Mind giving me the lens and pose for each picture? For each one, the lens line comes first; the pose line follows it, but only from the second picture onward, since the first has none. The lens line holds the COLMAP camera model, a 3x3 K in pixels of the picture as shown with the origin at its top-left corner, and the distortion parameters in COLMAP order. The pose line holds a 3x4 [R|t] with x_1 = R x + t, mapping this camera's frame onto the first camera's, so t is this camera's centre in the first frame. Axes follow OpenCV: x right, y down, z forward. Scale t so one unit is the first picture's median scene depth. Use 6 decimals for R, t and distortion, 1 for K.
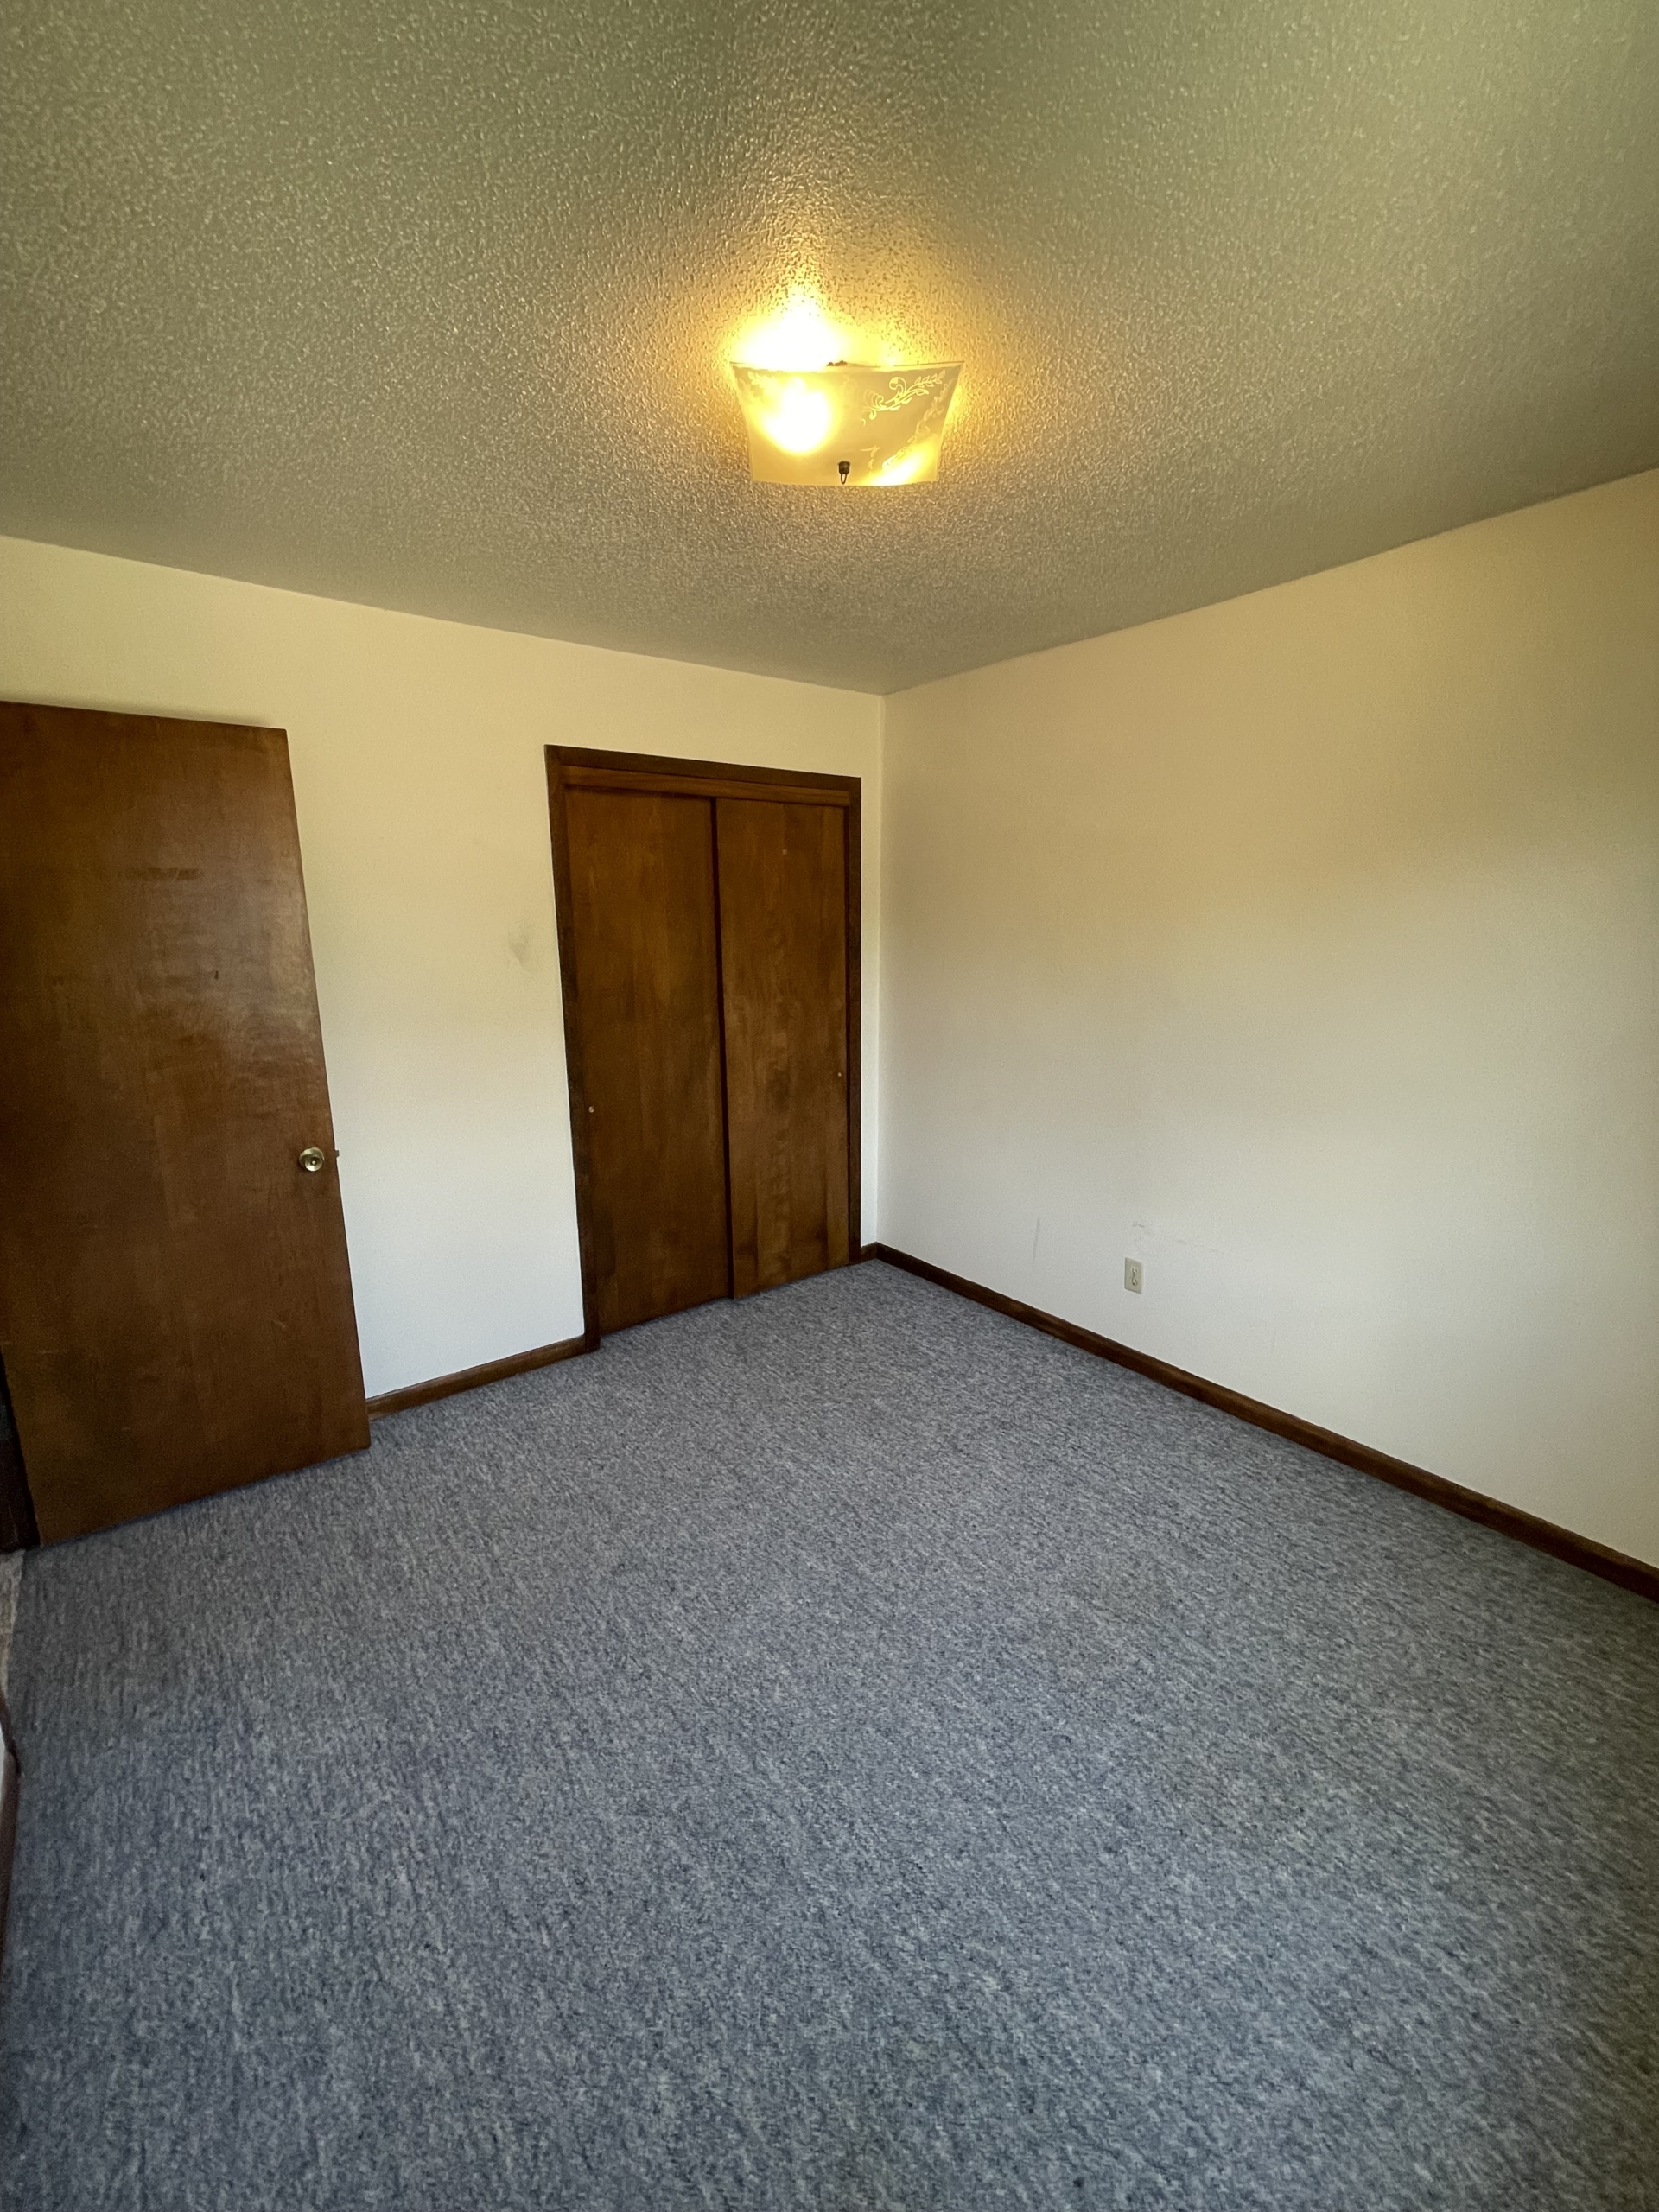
lens RADIAL K [[889.3, 0, 829.0], [0, 889.3, 1113.5], [0, 0, 1]] dist [-0.014784, -0.001114]
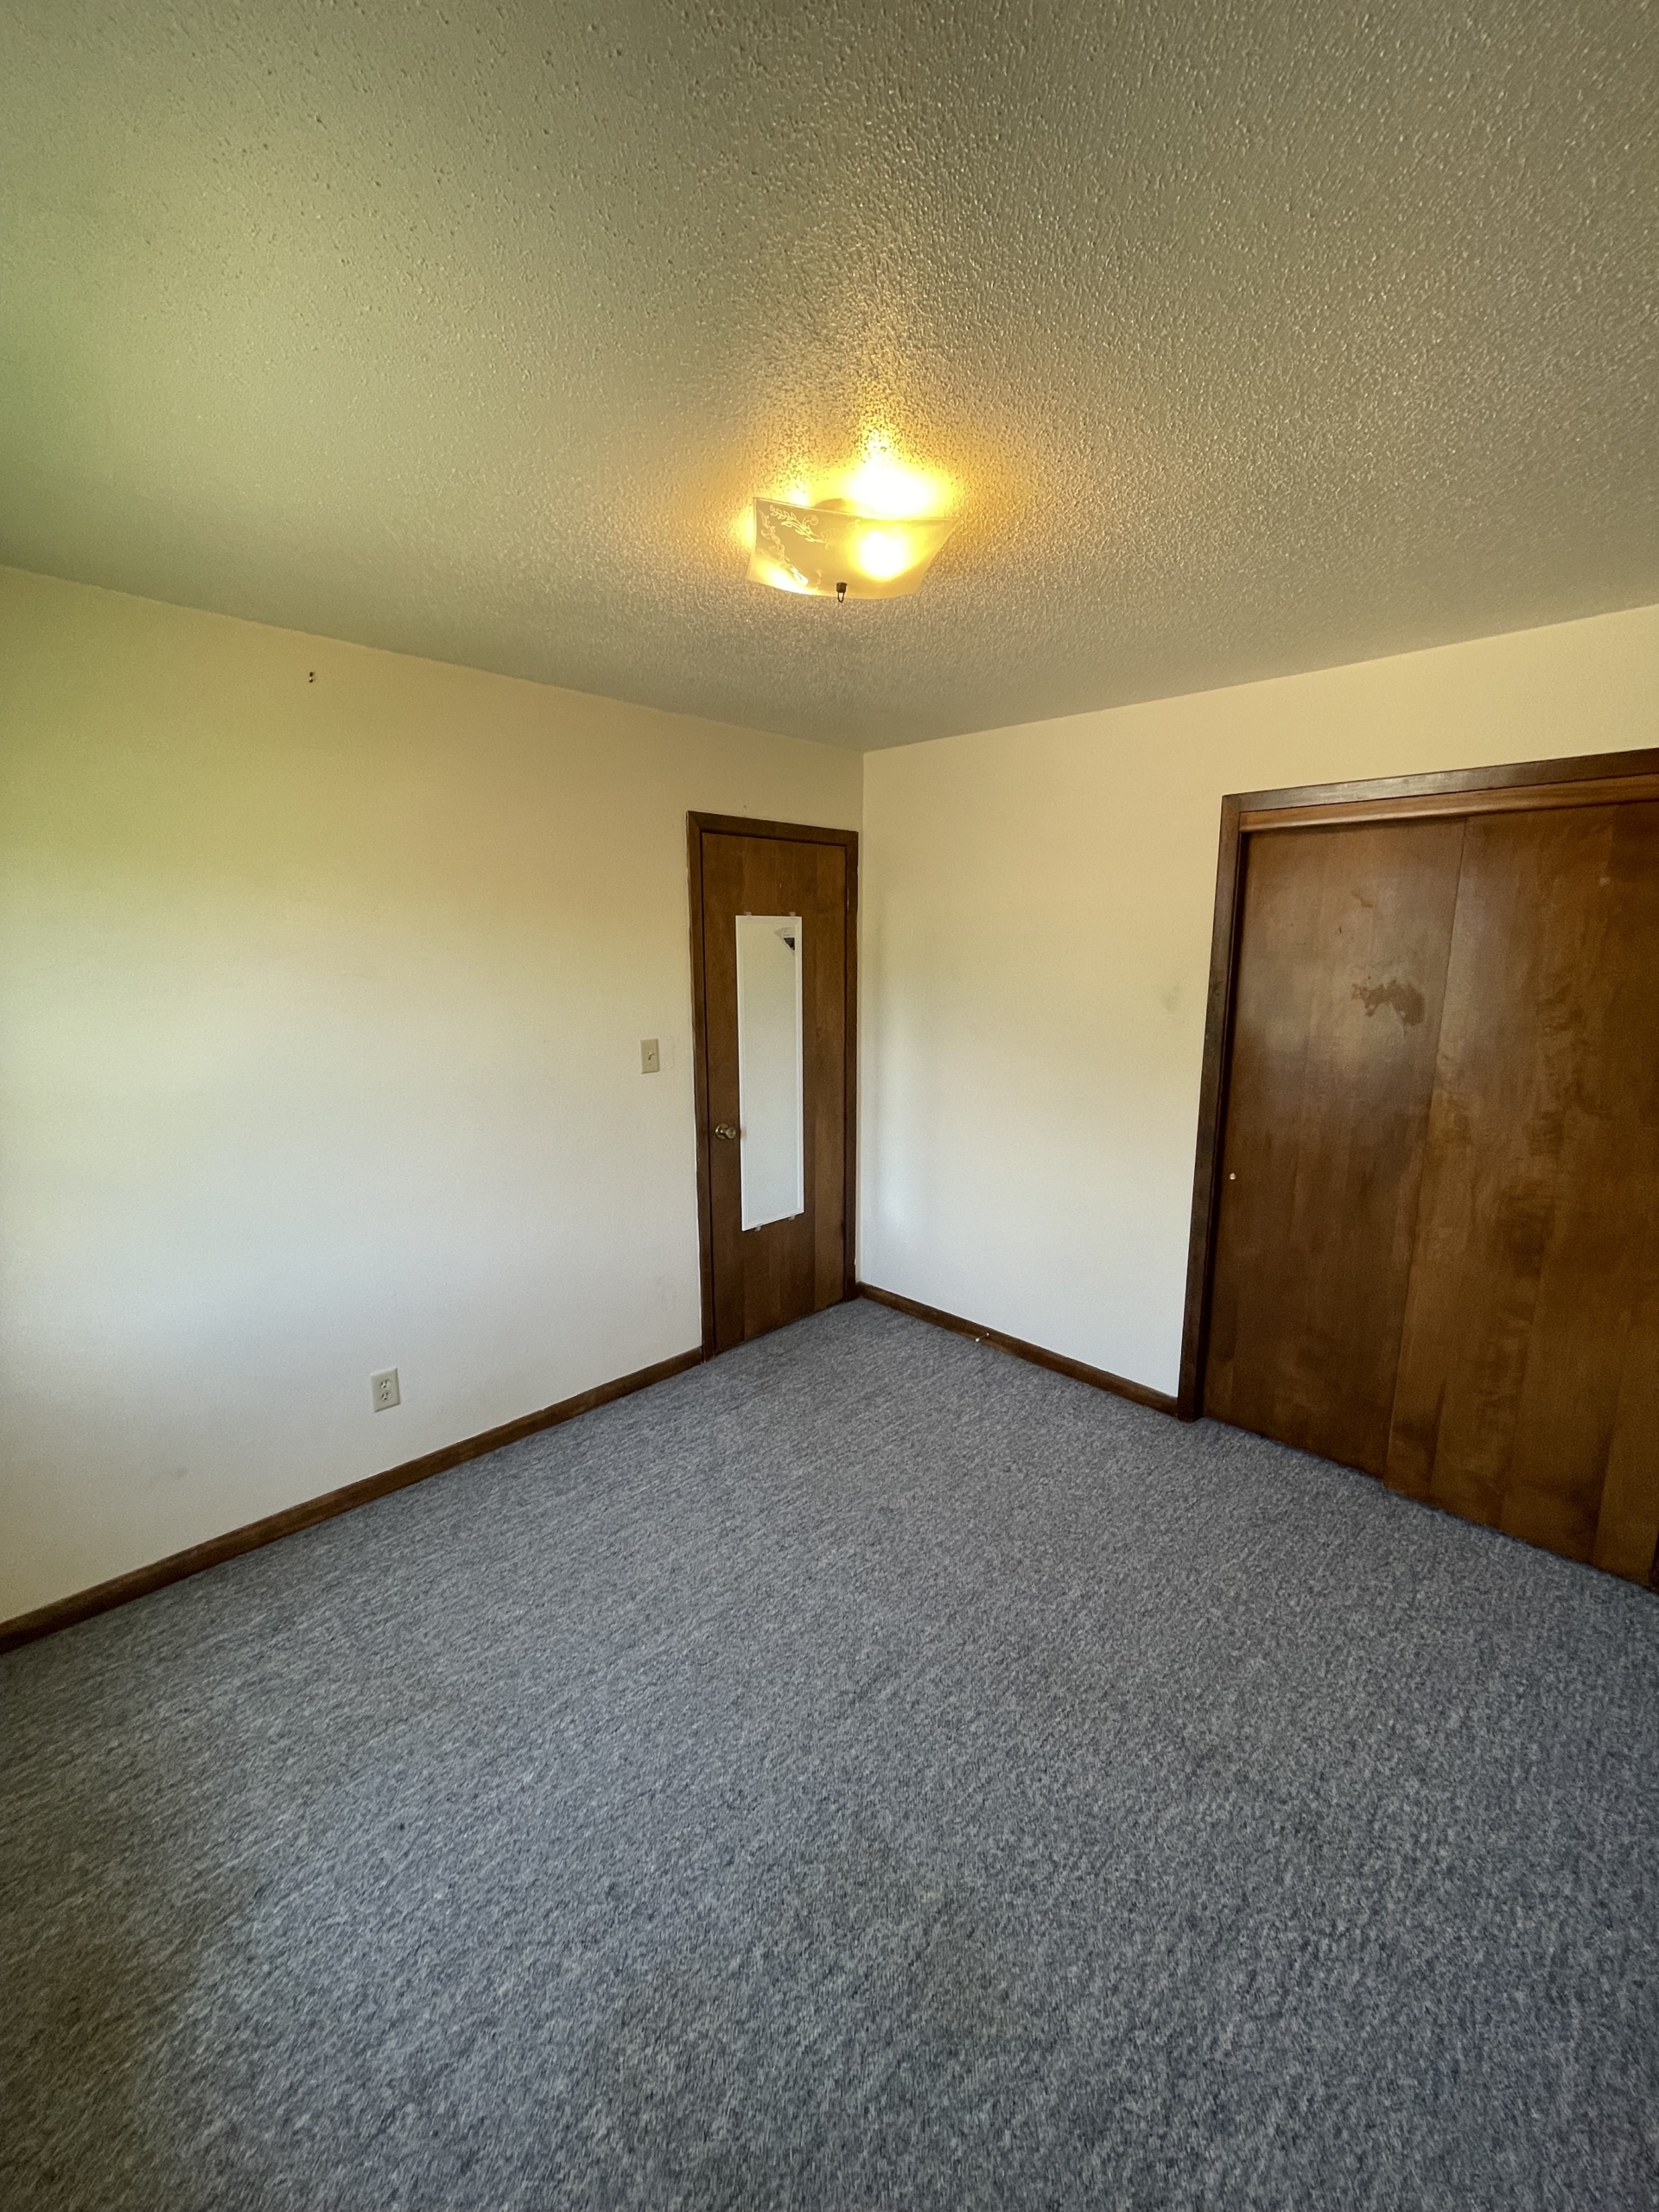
lens RADIAL K [[889.3, 0, 830.5], [0, 889.3, 1099.2], [0, 0, 1]] dist [-0.014784, -0.001114]
pose [[0.114750, 0.183081, -0.976378, 1.045748], [-0.212273, 0.964688, 0.155942, -0.249977], [0.970450, 0.189364, 0.149561, 0.801427]]
